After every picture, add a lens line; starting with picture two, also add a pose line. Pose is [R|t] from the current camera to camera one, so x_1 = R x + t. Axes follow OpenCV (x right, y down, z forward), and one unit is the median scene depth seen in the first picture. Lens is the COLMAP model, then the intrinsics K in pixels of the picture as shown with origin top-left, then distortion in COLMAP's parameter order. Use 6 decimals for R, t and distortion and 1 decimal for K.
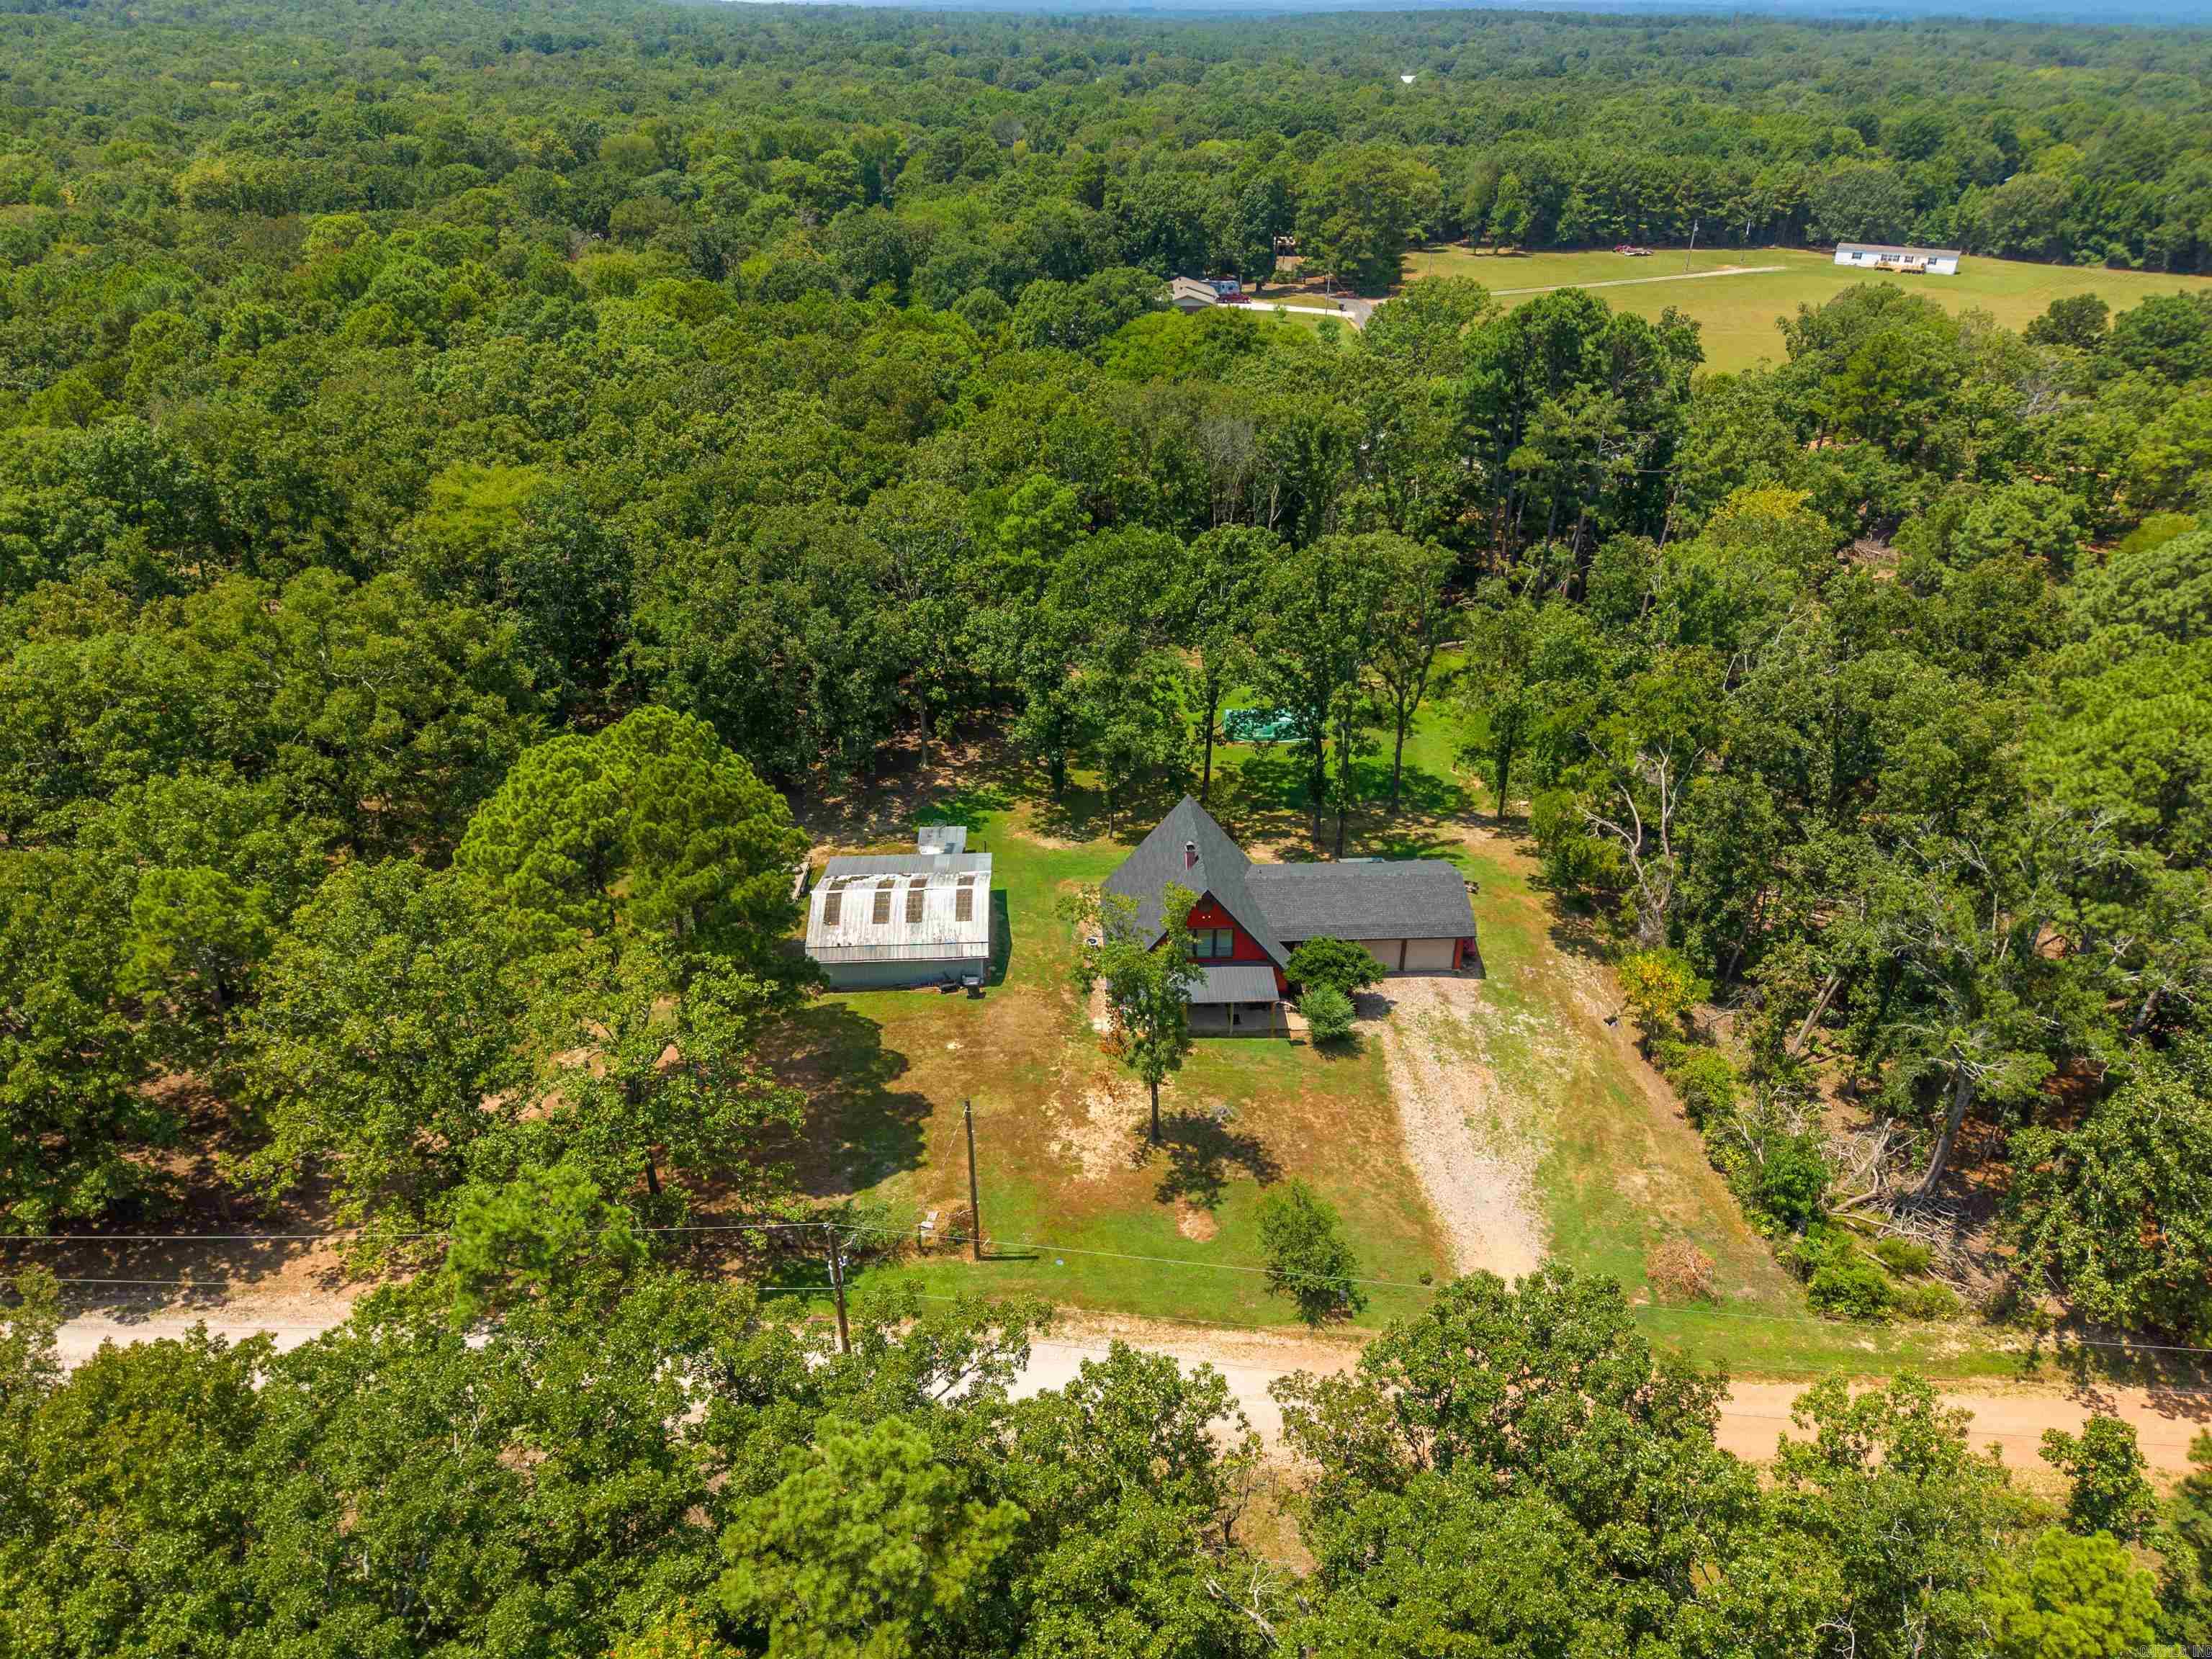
lens RADIAL K [[1518.9, 0, 1103.1], [0, 1518.9, 843.2], [0, 0, 1]] dist [0.025479, -0.022593]
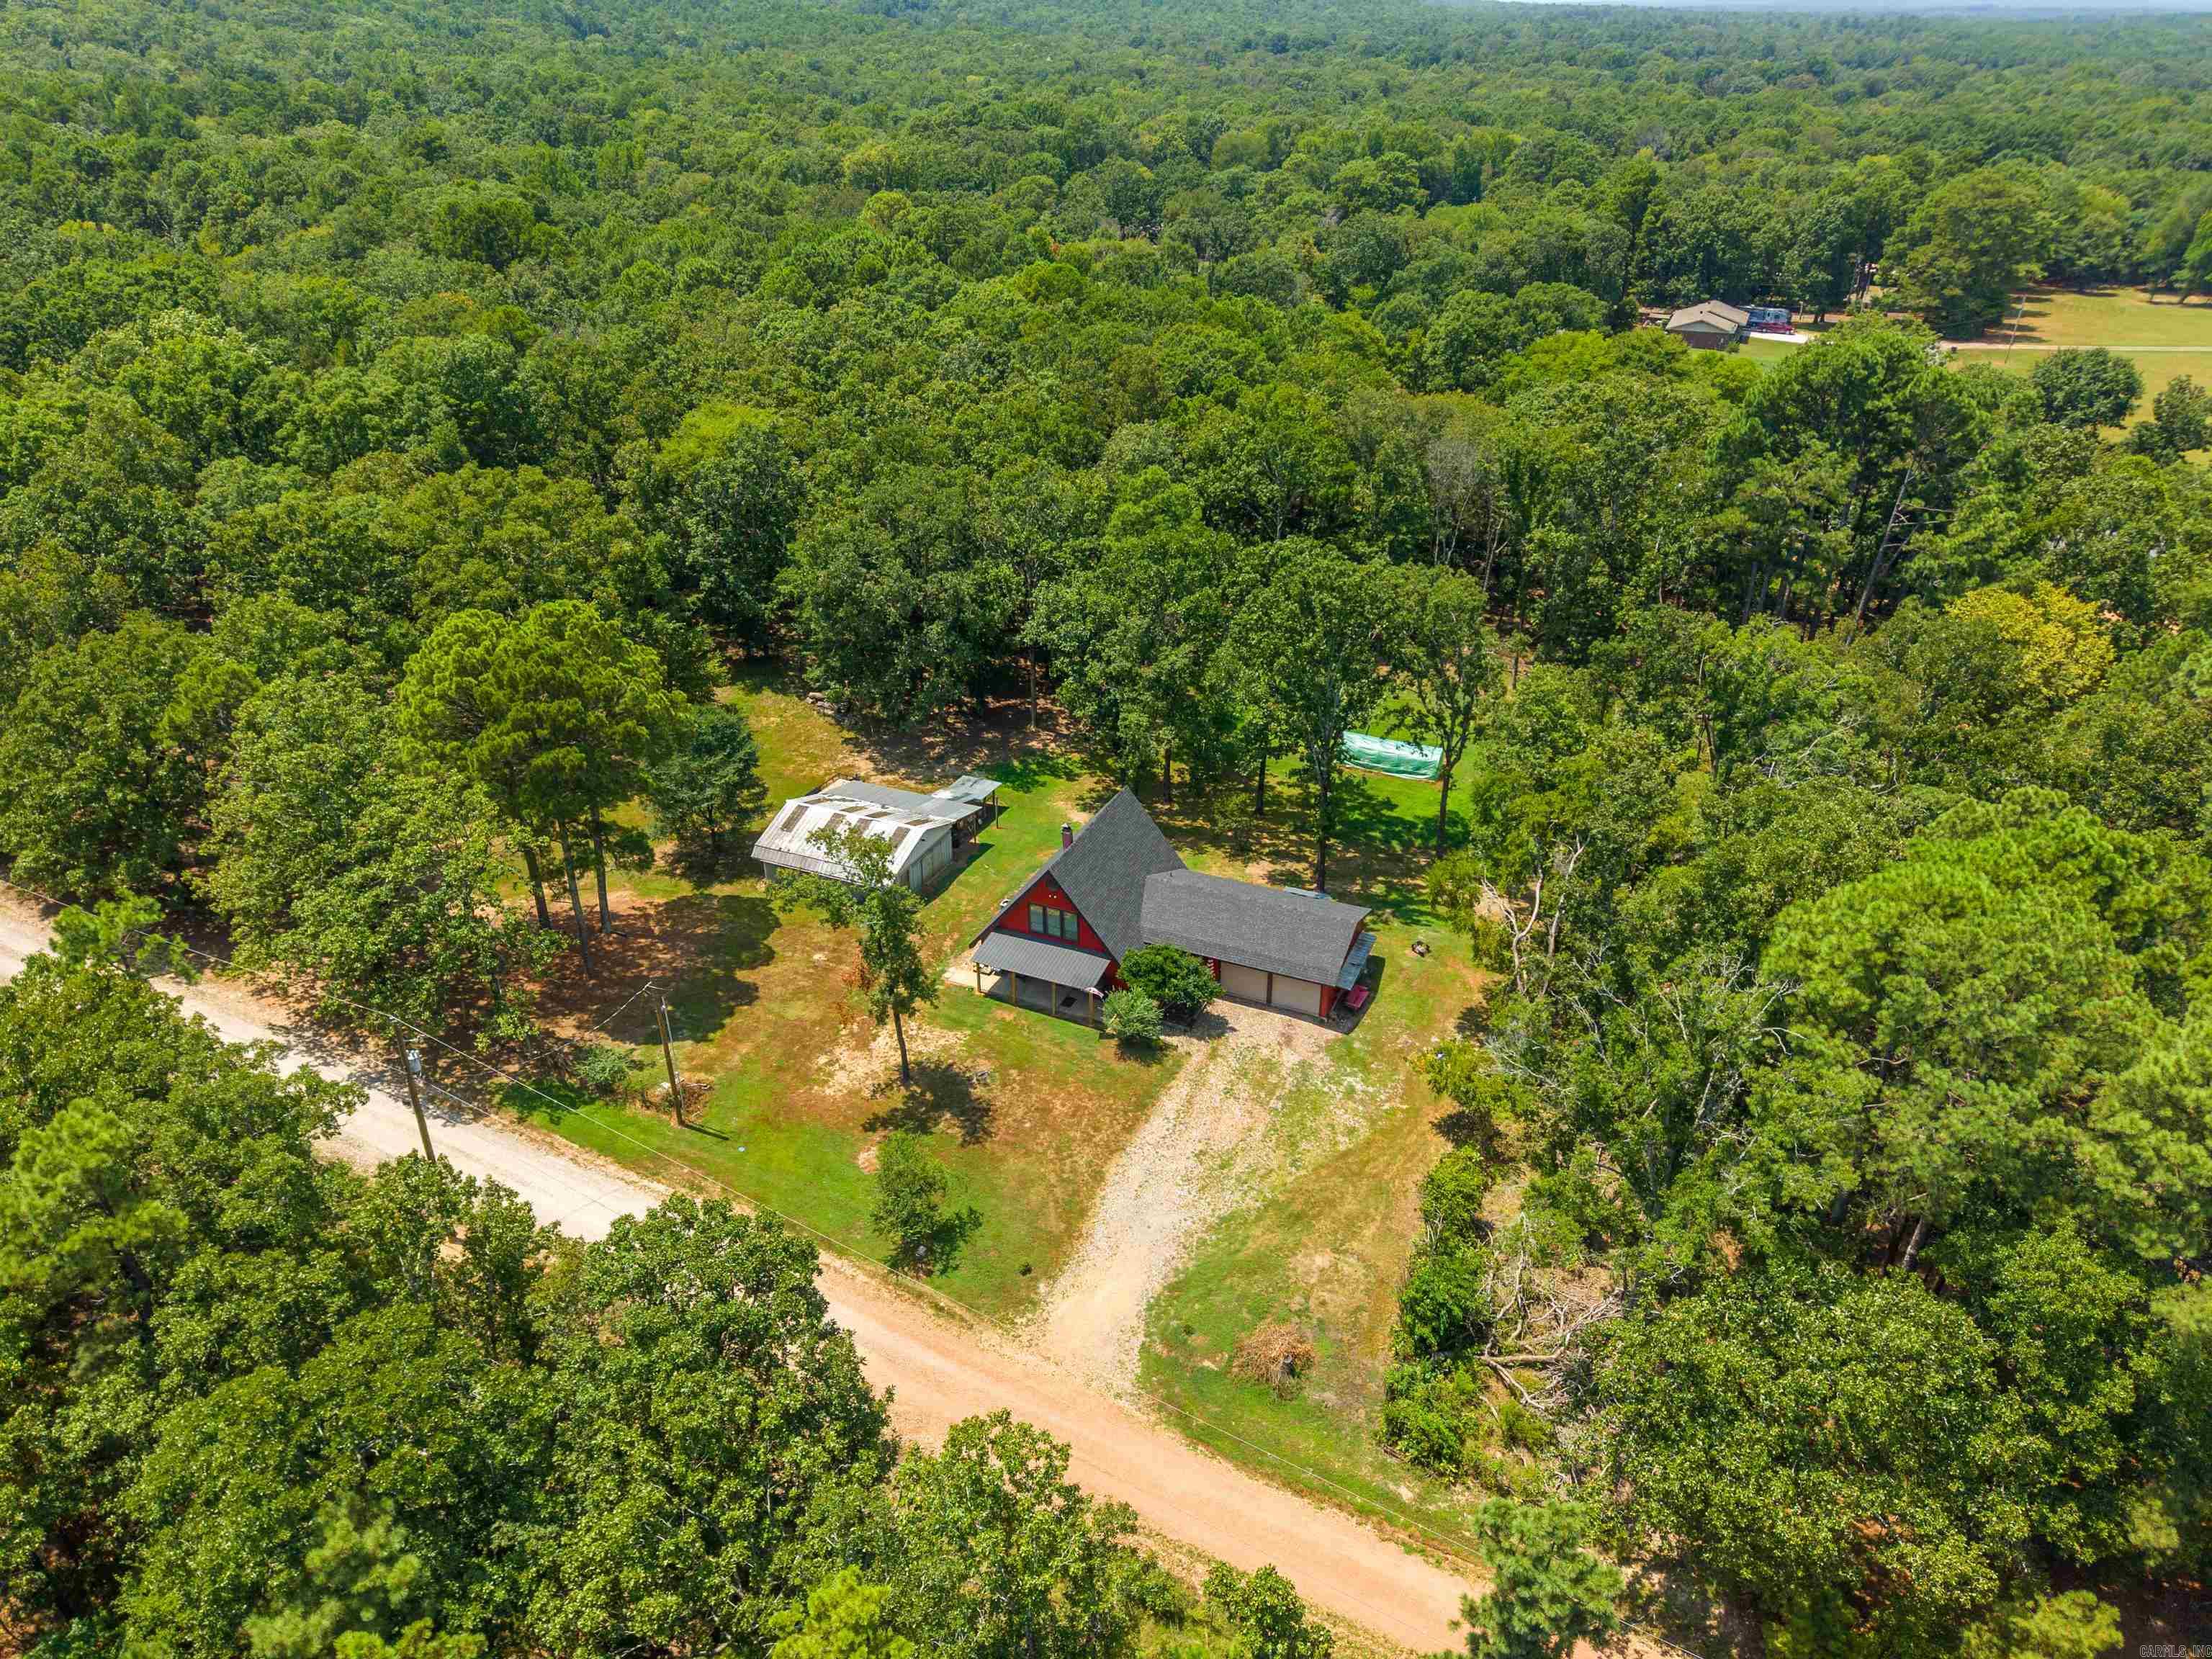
lens RADIAL K [[1534.8, 0, 1106.0], [0, 1534.8, 829.5], [0, 0, 1]] dist [0.052421, -0.057462]
pose [[0.892441, 0.210798, -0.398889, 0.382361], [-0.215900, 0.975869, 0.032674, -0.028117], [0.396151, 0.056961, 0.916417, 0.041976]]
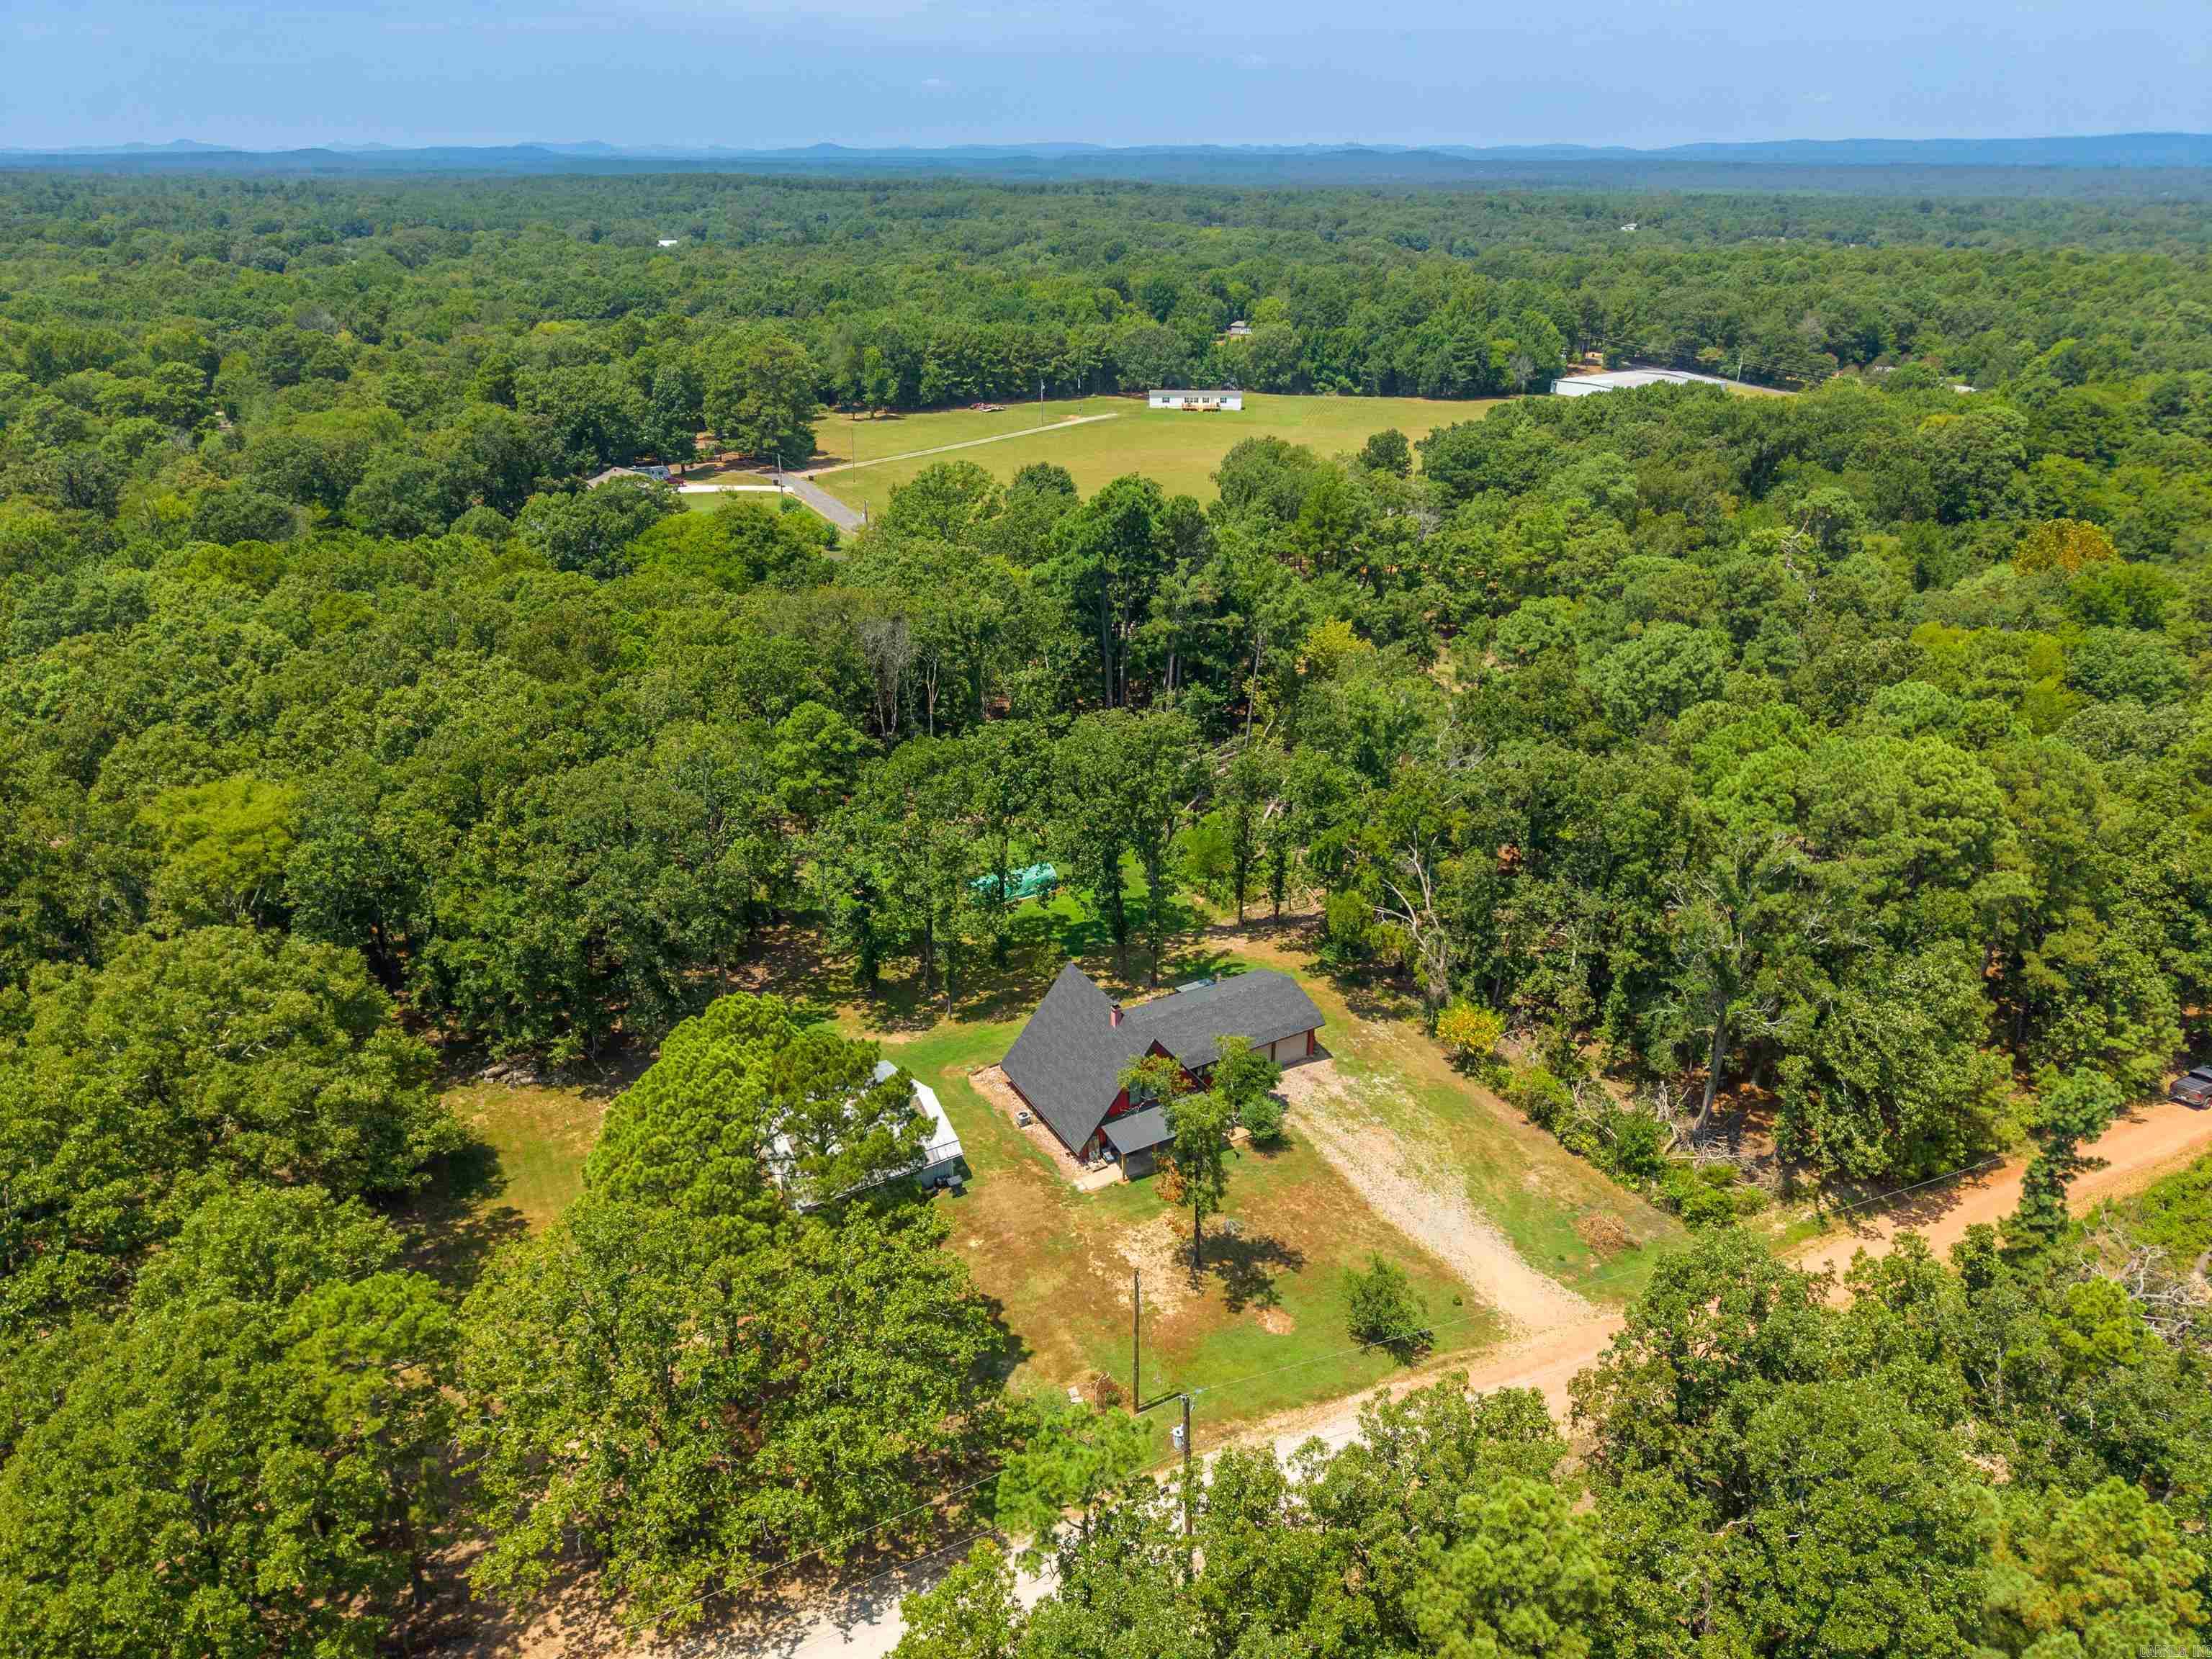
lens RADIAL K [[1522.8, 0, 1114.1], [0, 1522.8, 825.8], [0, 0, 1]] dist [0.063190, -0.093666]
pose [[0.884272, -0.185775, 0.428427, -0.314918], [0.223507, 0.973922, -0.039004, -0.066141], [-0.410008, 0.130247, 0.902734, -0.039882]]
